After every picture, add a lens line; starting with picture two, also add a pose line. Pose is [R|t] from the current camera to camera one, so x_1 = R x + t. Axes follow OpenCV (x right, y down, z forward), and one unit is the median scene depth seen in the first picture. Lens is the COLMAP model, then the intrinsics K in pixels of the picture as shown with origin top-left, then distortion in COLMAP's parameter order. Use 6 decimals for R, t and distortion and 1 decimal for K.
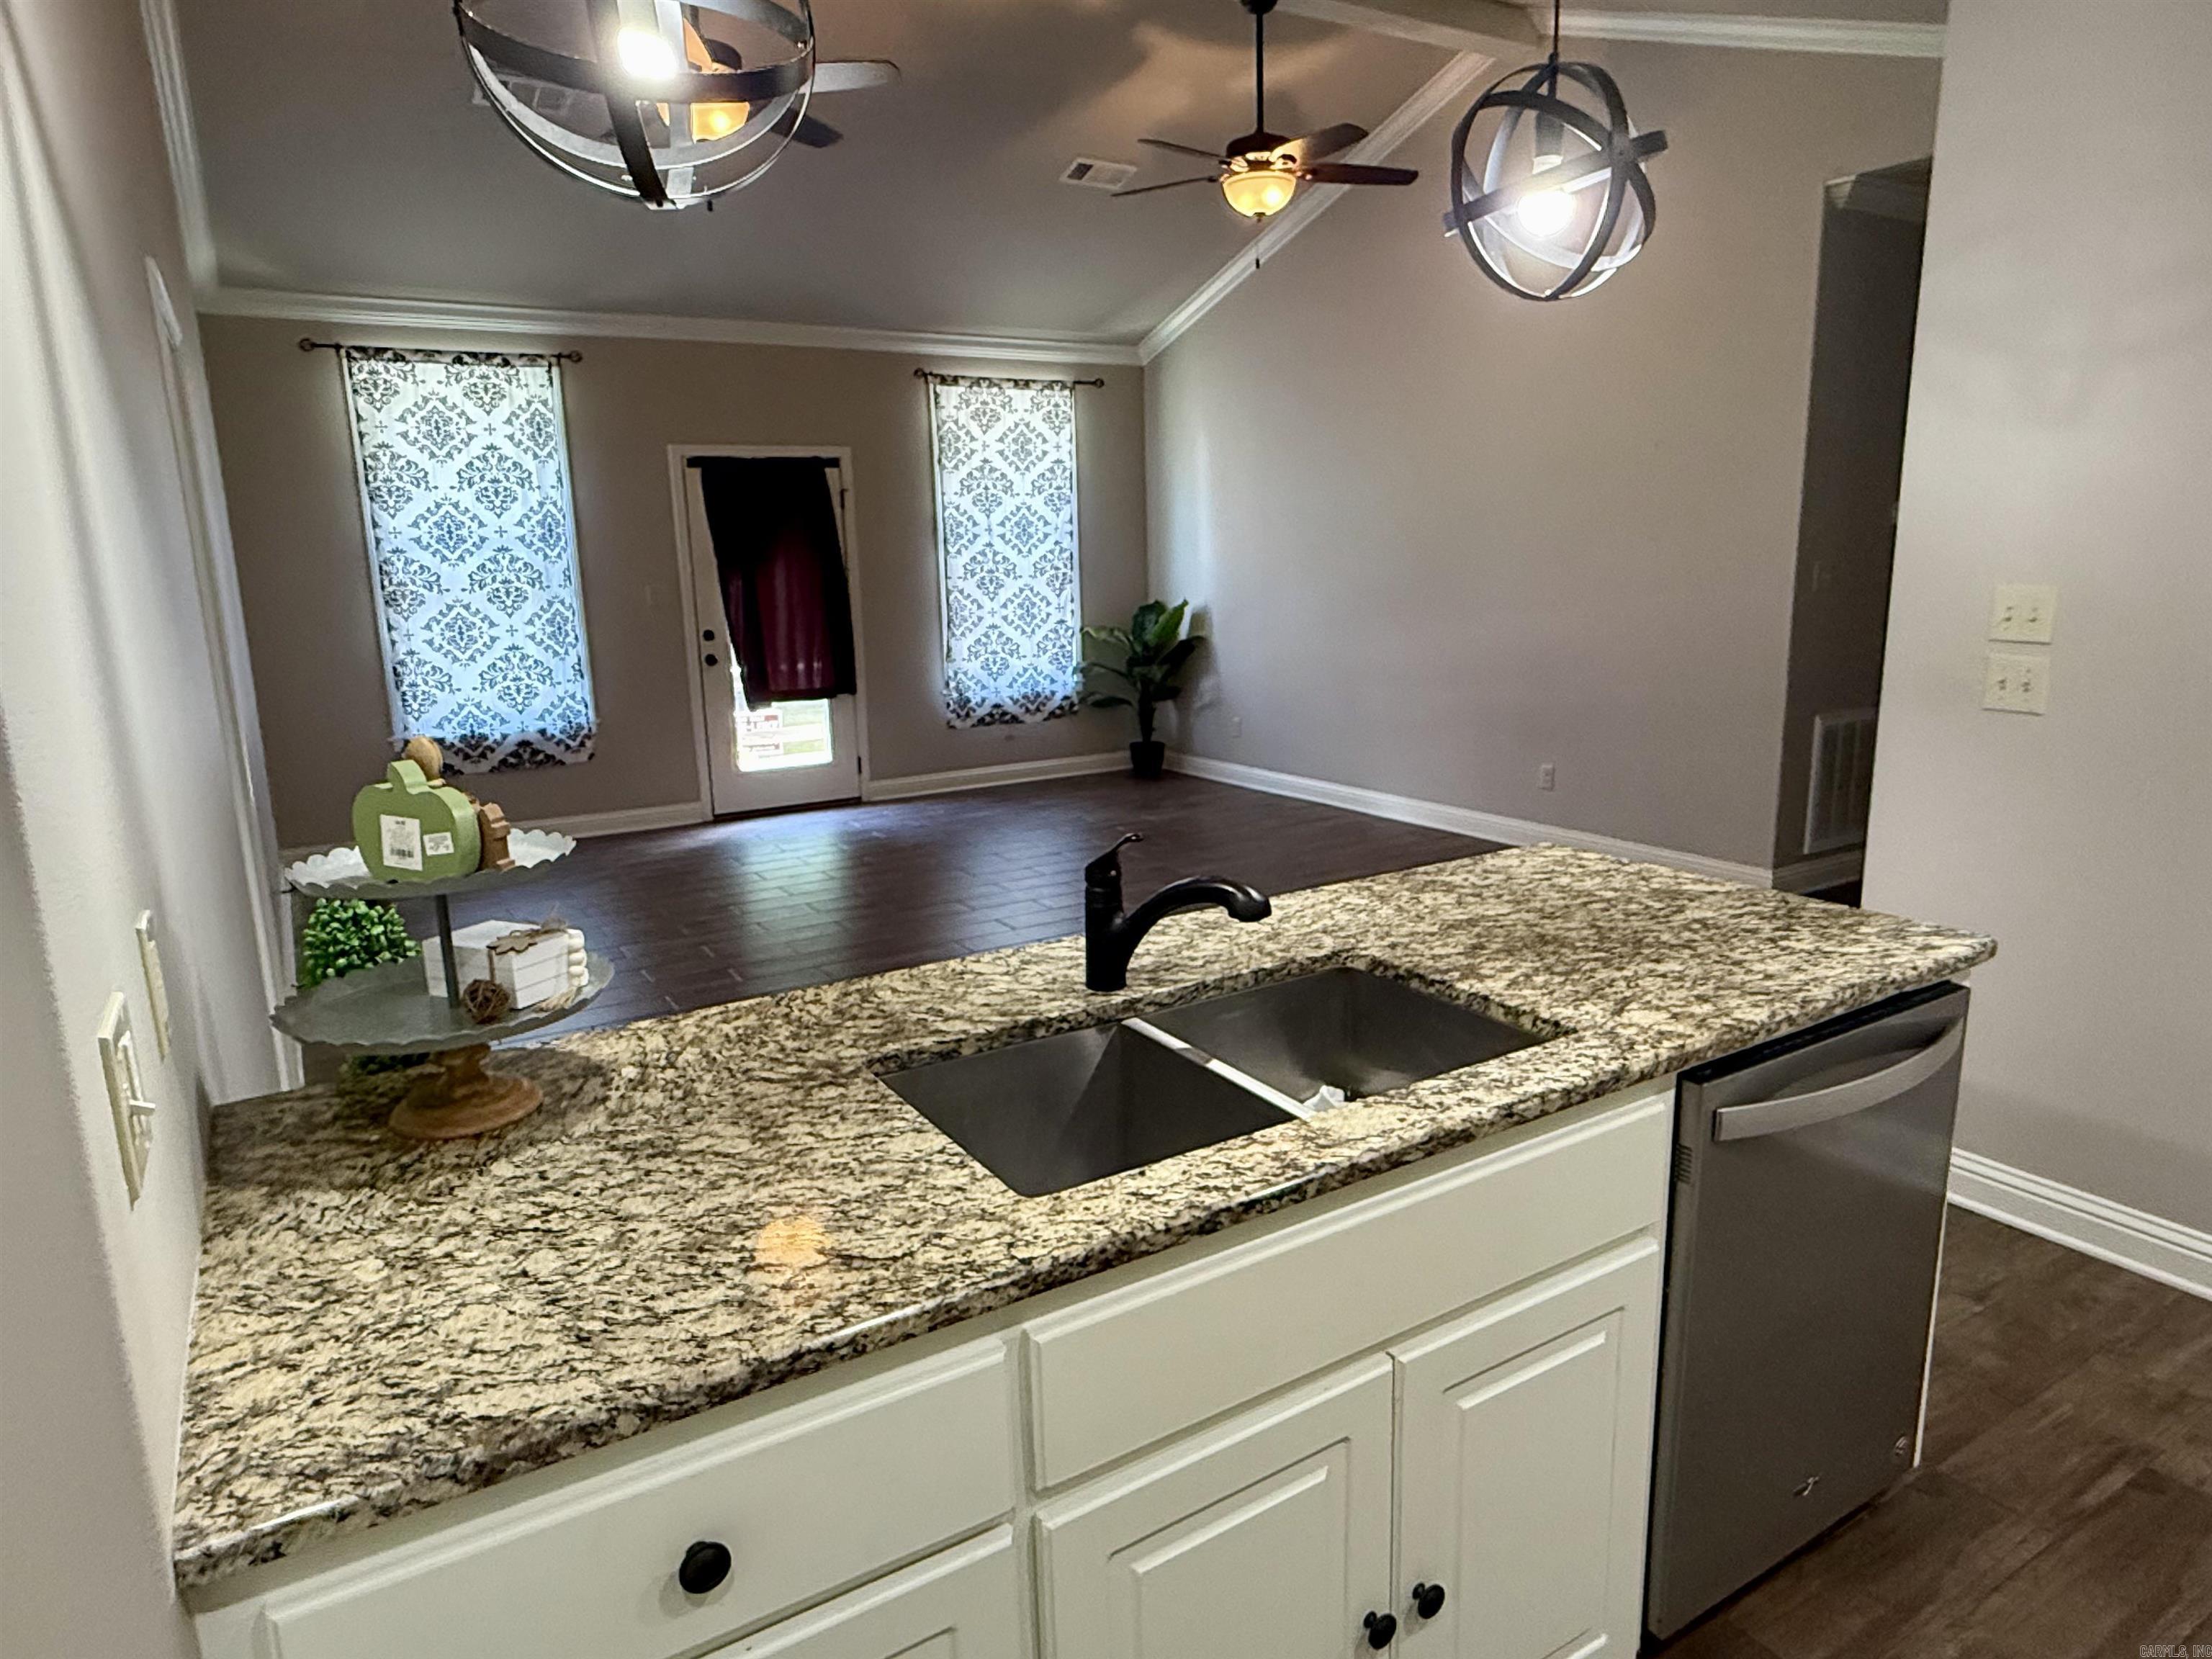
lens RADIAL K [[1344.9, 0, 1102.2], [0, 1344.9, 826.0], [0, 0, 1]] dist [-0.001460, -0.001503]
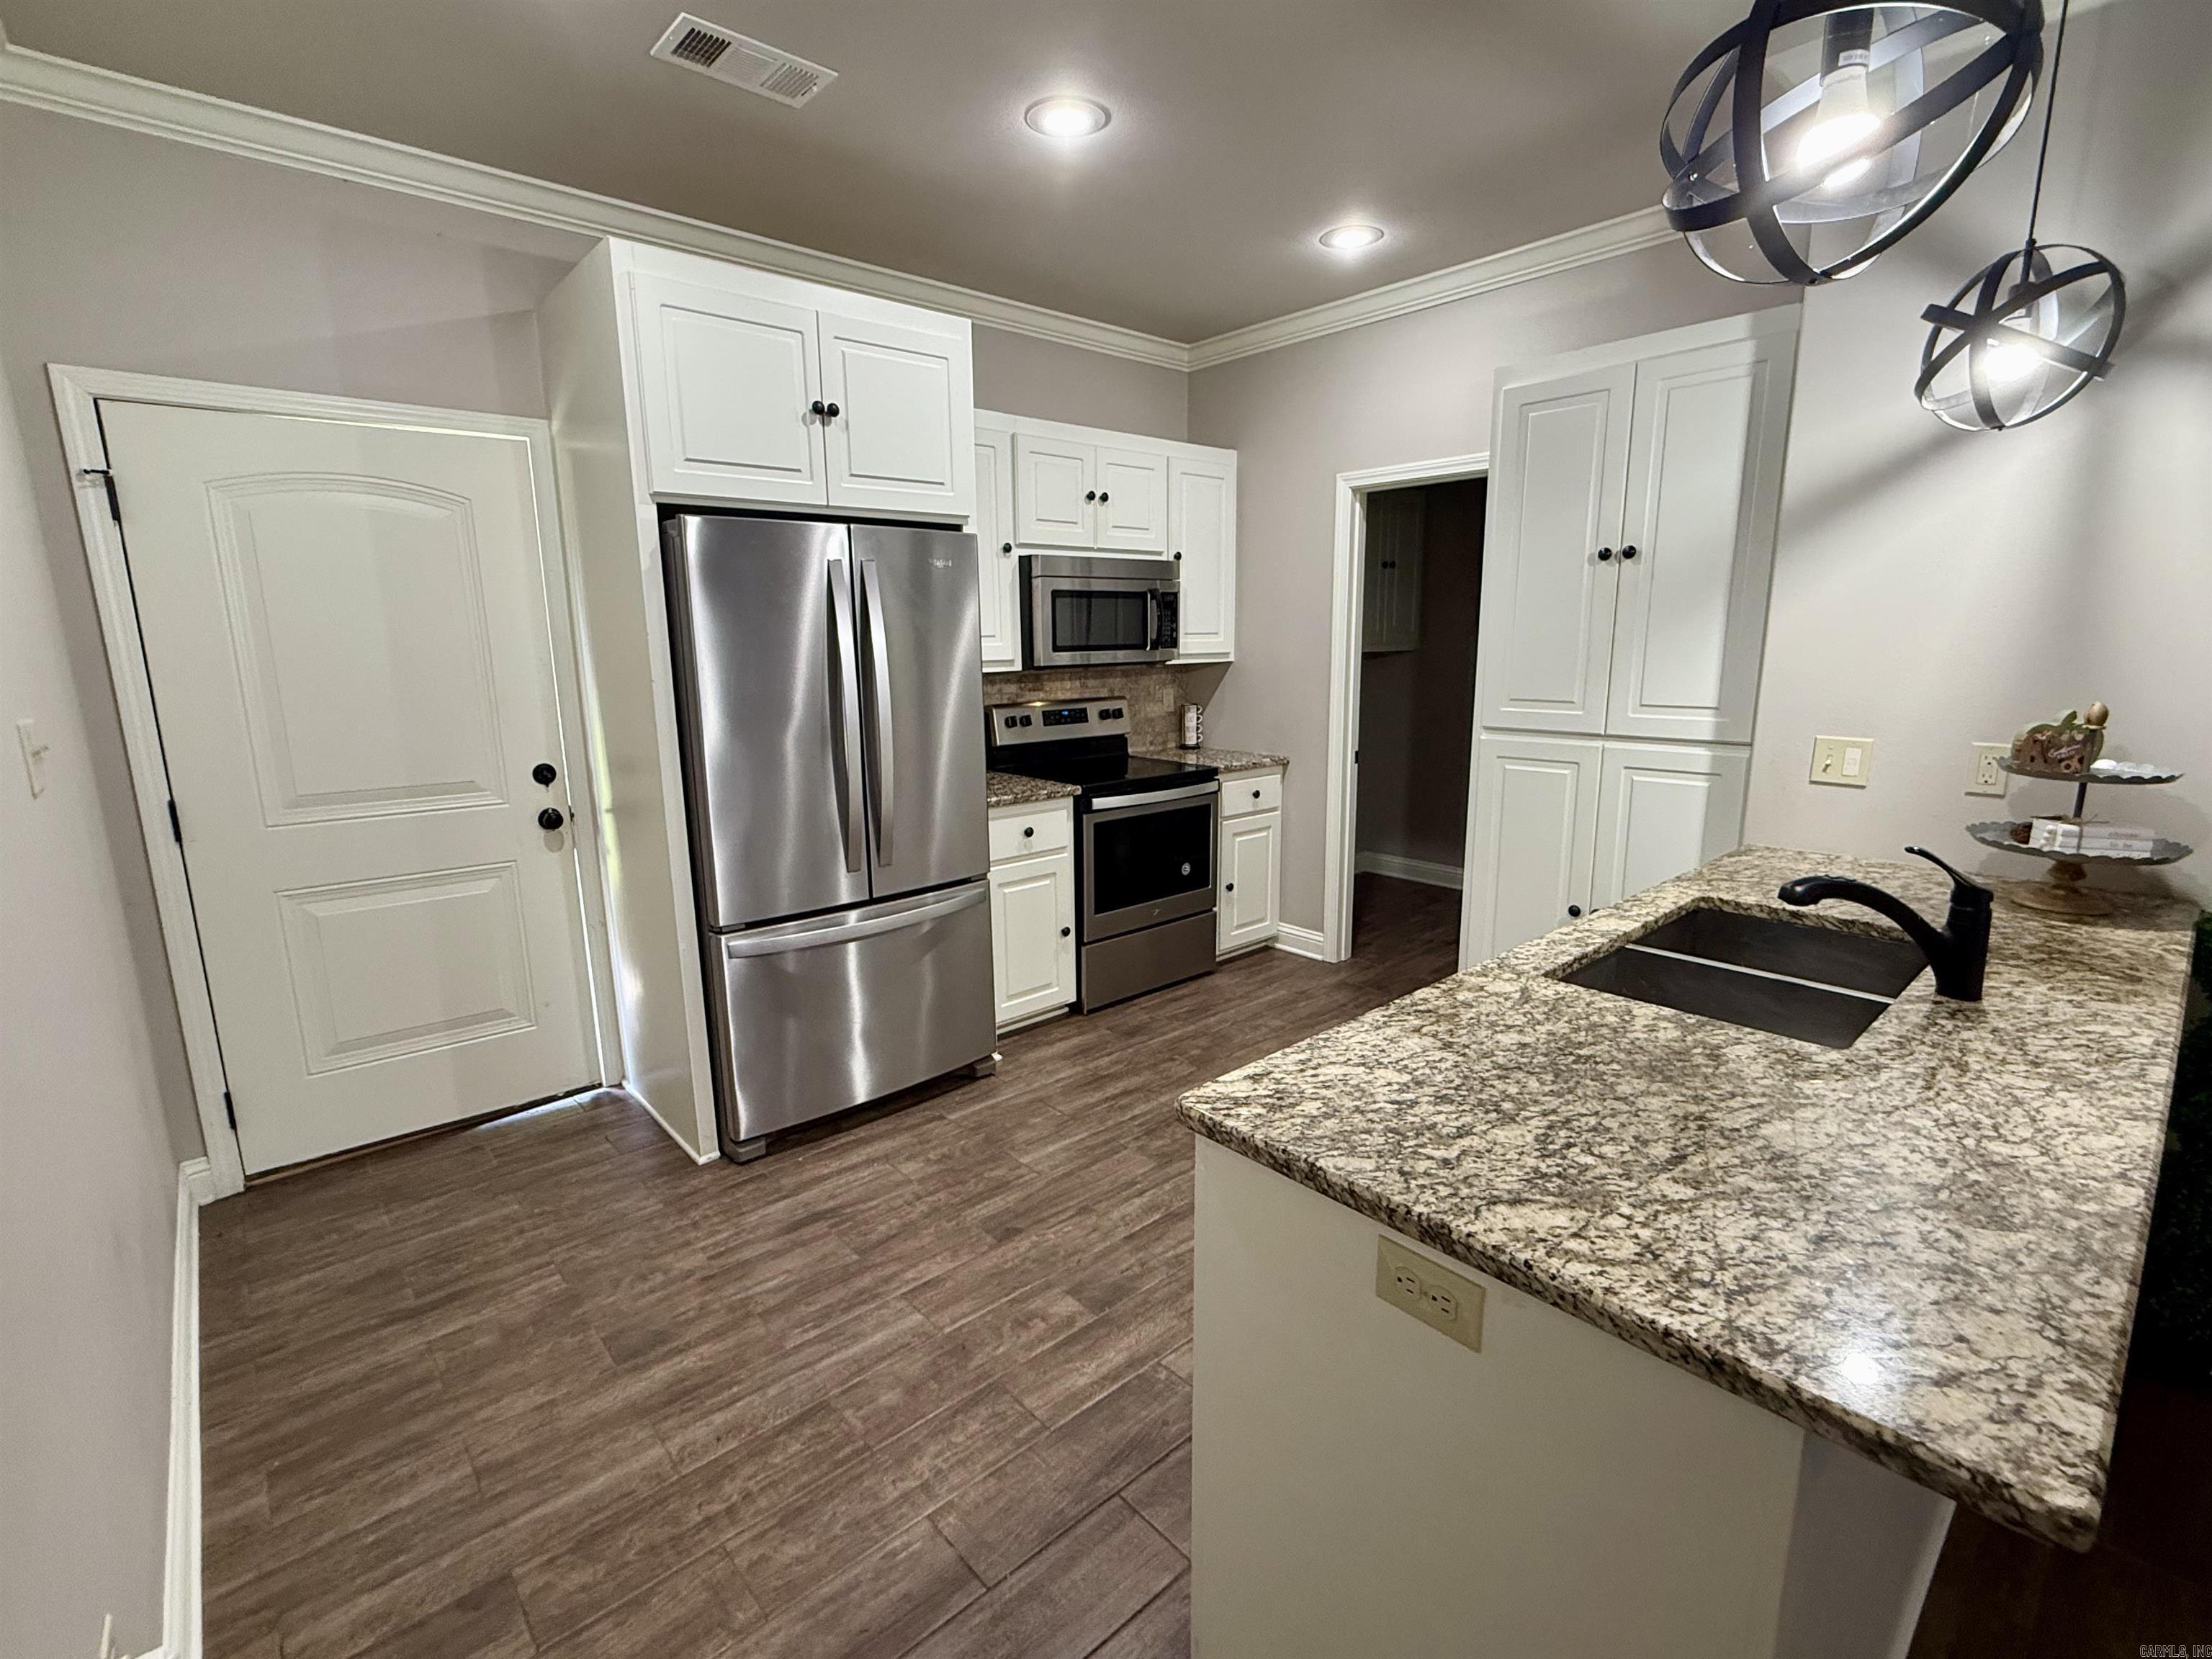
lens RADIAL K [[1005.5, 0, 1103.4], [0, 1005.5, 830.7], [0, 0, 1]] dist [-0.002236, 0.000370]
pose [[-0.982995, 0.072707, -0.168627, 0.207372], [0.001715, 0.921873, 0.387488, -0.083248], [0.183626, 0.380609, -0.906321, 0.388074]]
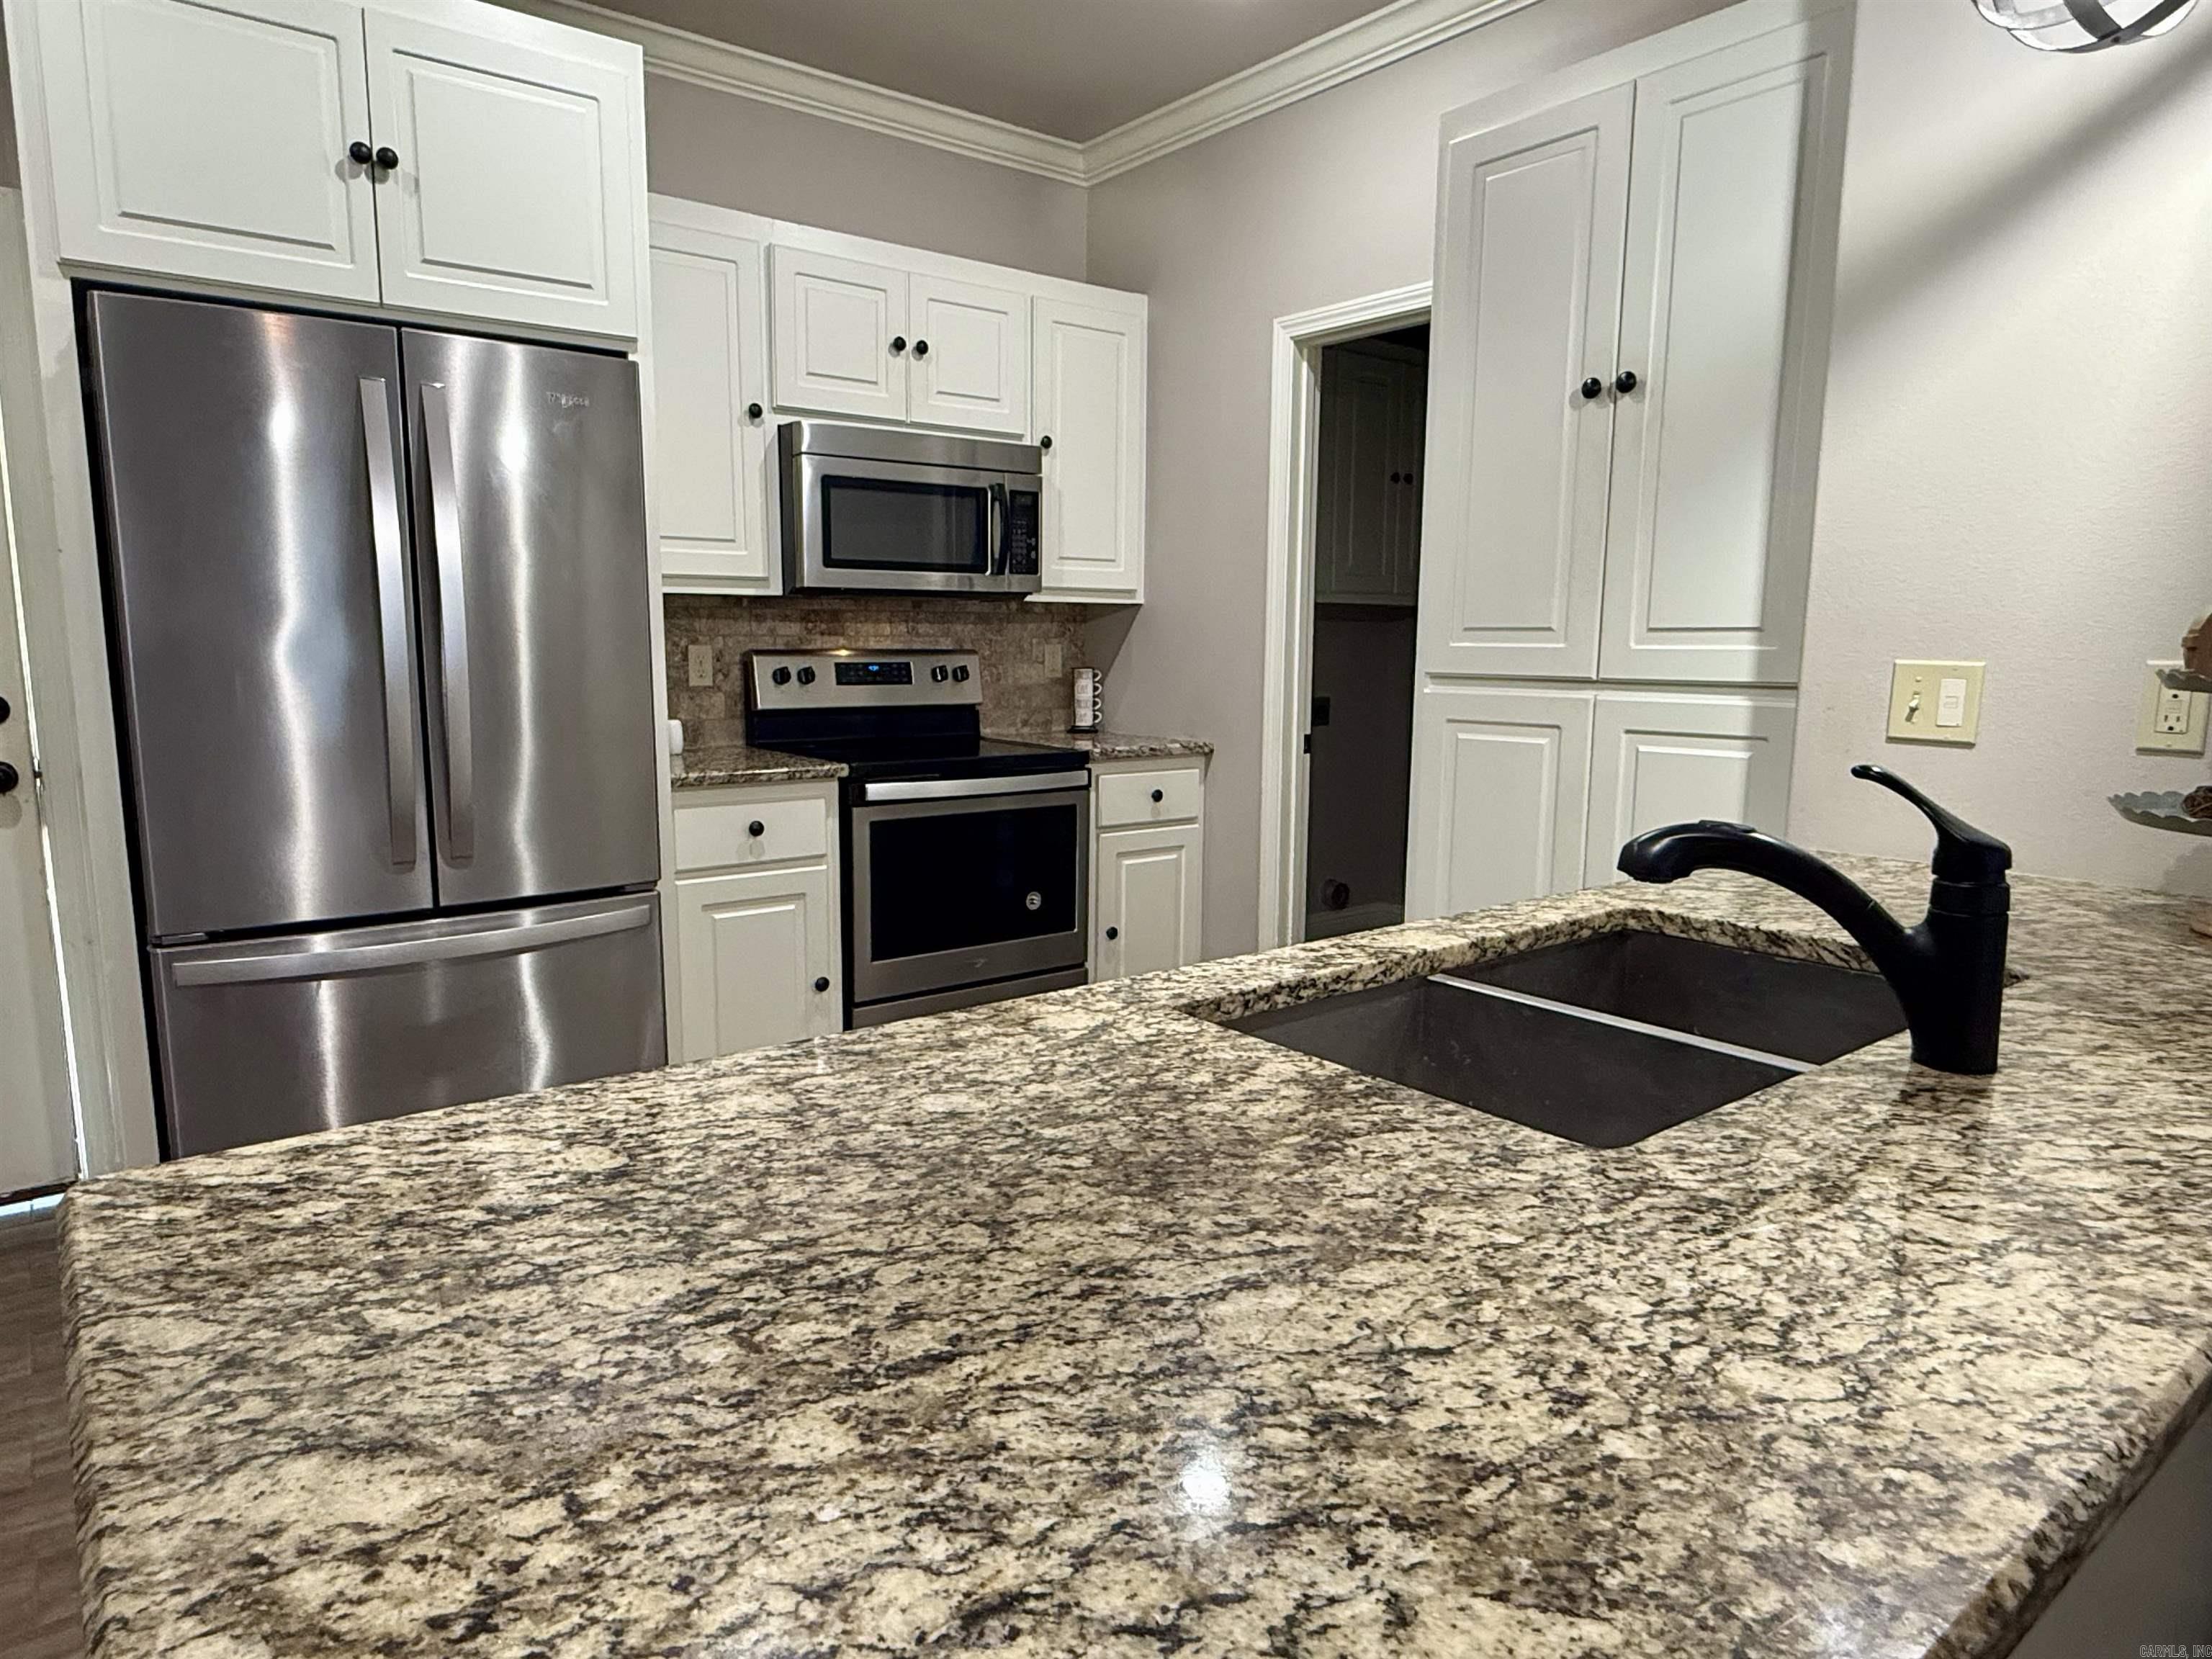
lens RADIAL K [[1341.2, 0, 1087.5], [0, 1341.2, 835.0], [0, 0, 1]] dist [-0.001072, -0.000031]
pose [[-0.992782, 0.038229, -0.113674, 0.103569], [-0.003209, 0.939028, 0.343827, -0.039931], [0.119887, 0.341710, -0.932127, 0.354430]]
